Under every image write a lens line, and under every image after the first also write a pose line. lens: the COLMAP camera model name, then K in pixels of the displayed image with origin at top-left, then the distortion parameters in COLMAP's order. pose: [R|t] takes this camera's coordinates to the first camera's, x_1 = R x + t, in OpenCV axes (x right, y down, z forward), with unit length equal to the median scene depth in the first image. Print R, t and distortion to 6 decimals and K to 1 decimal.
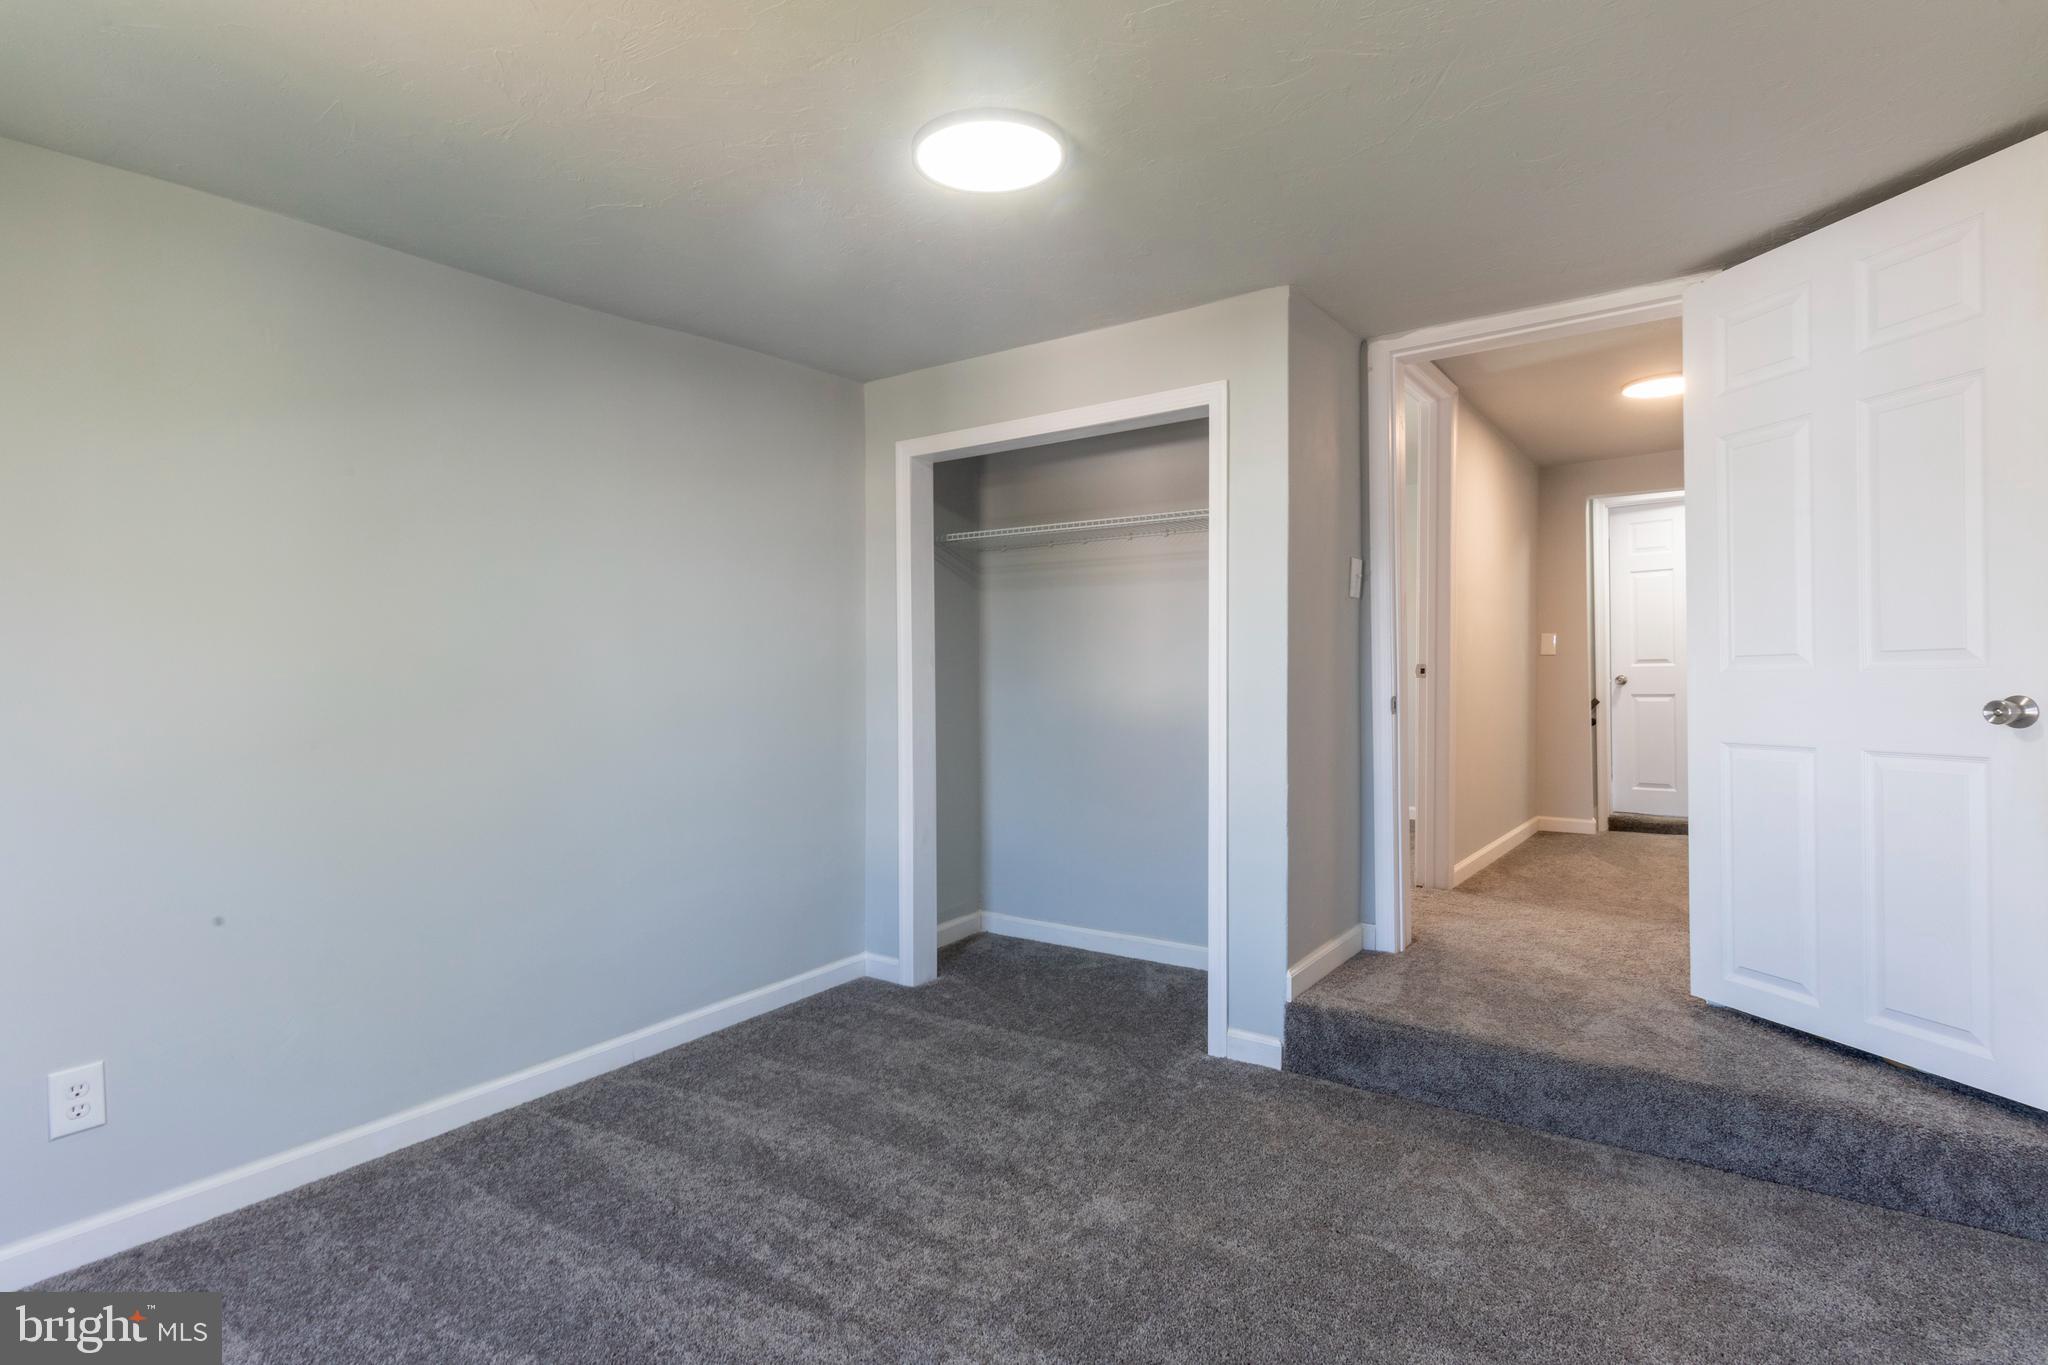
lens RADIAL K [[1030.9, 0, 1026.3], [0, 1030.9, 679.1], [0, 0, 1]] dist [0.000335, 0.000296]
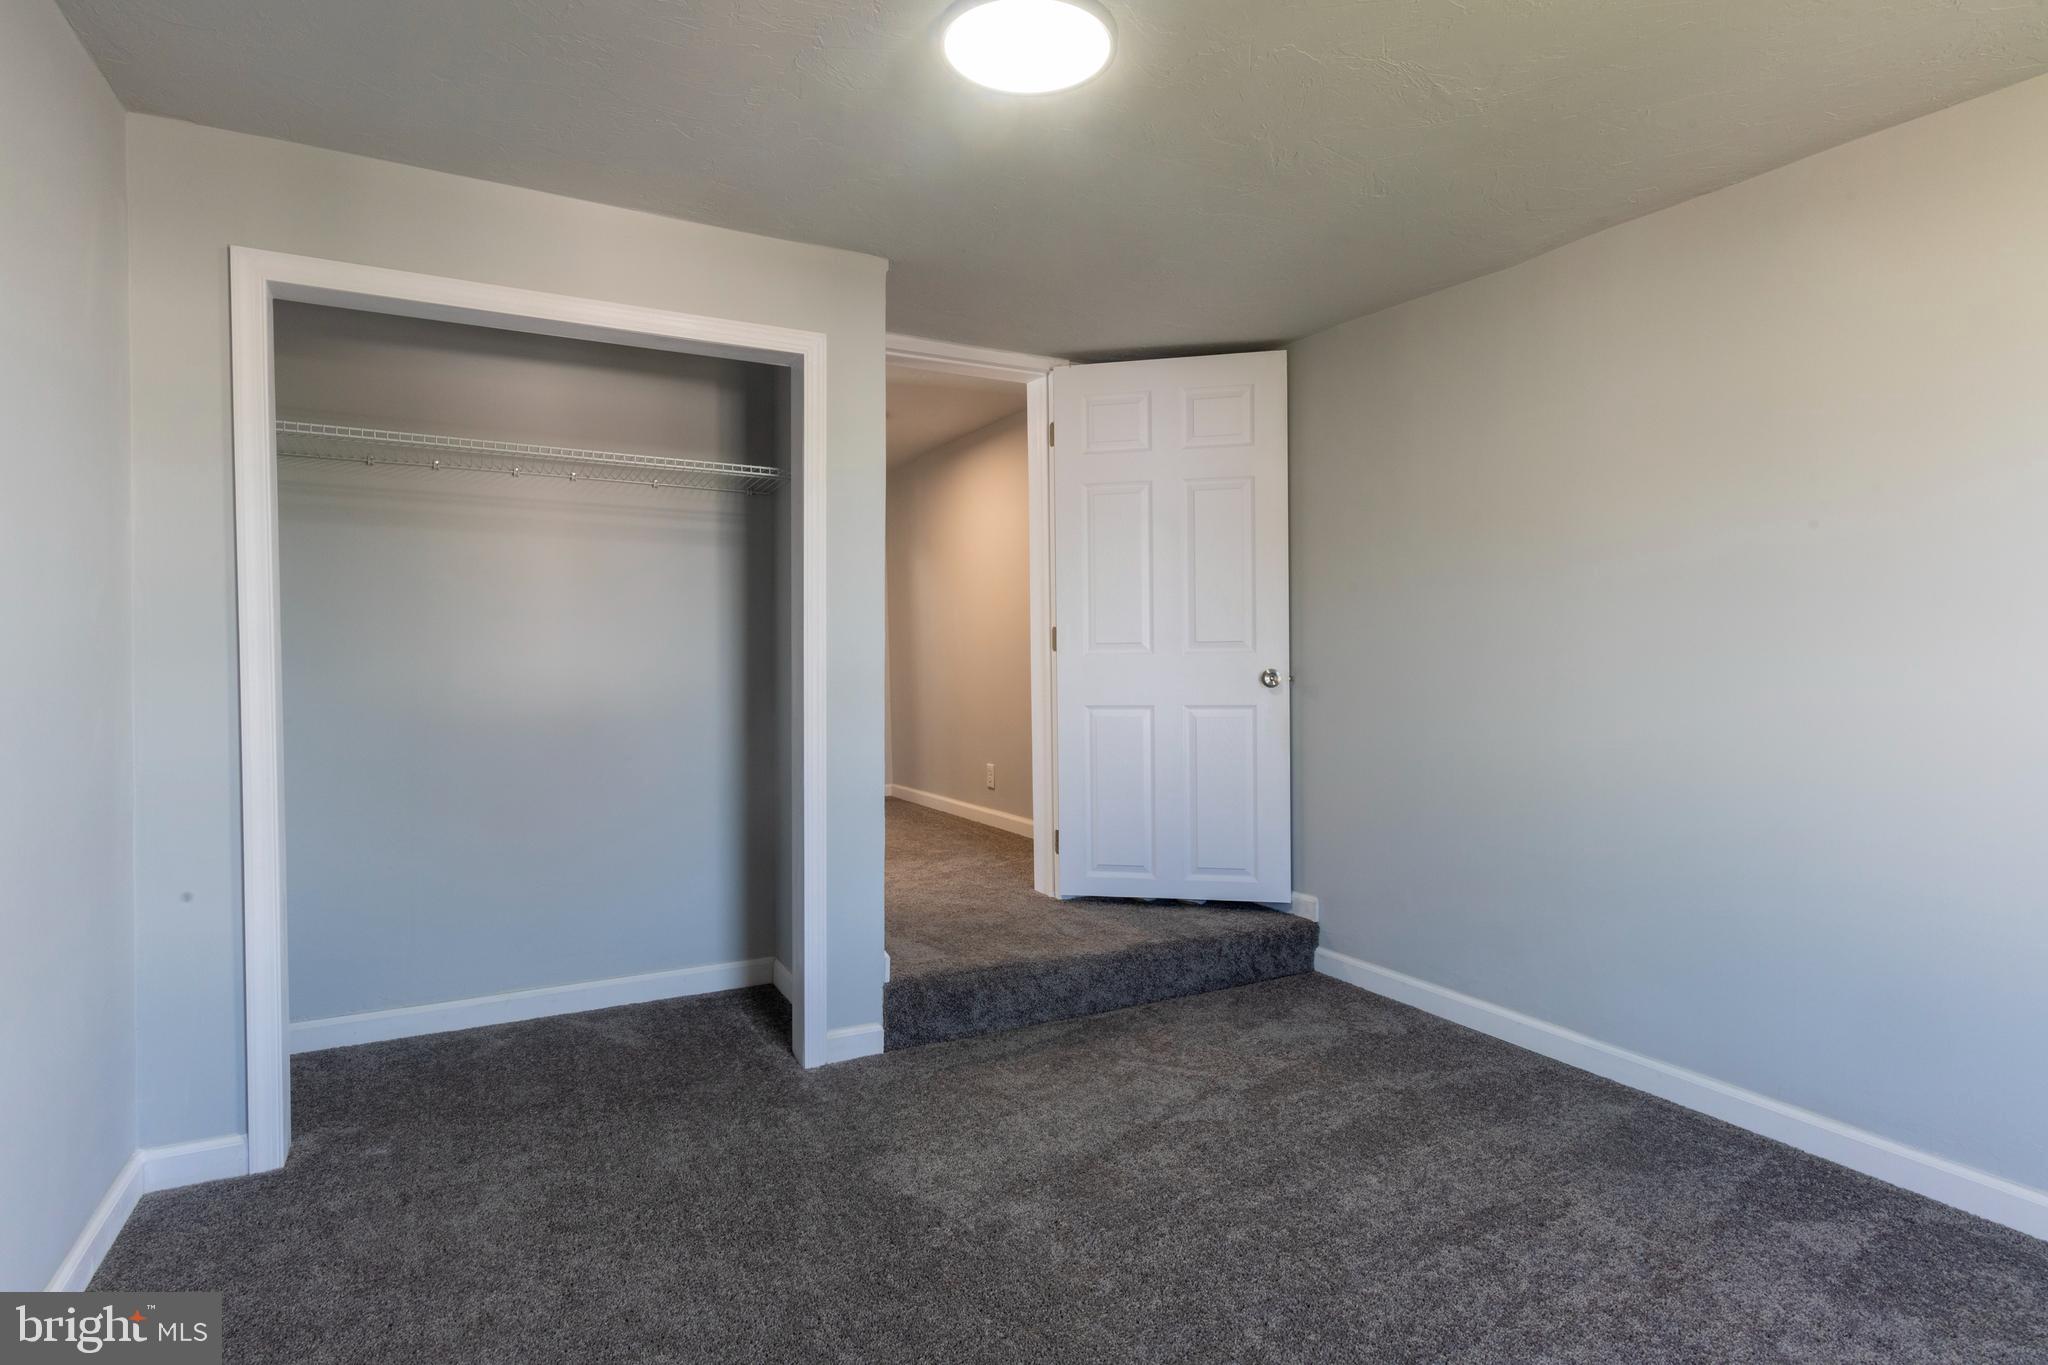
lens RADIAL K [[1030.9, 0, 1026.3], [0, 1030.9, 679.1], [0, 0, 1]] dist [0.000335, 0.000296]
pose [[0.444409, -0.006563, 0.895800, -0.585860], [0.003028, 0.999978, 0.005824, 0.016434], [-0.895819, 0.000124, 0.444419, 0.448643]]
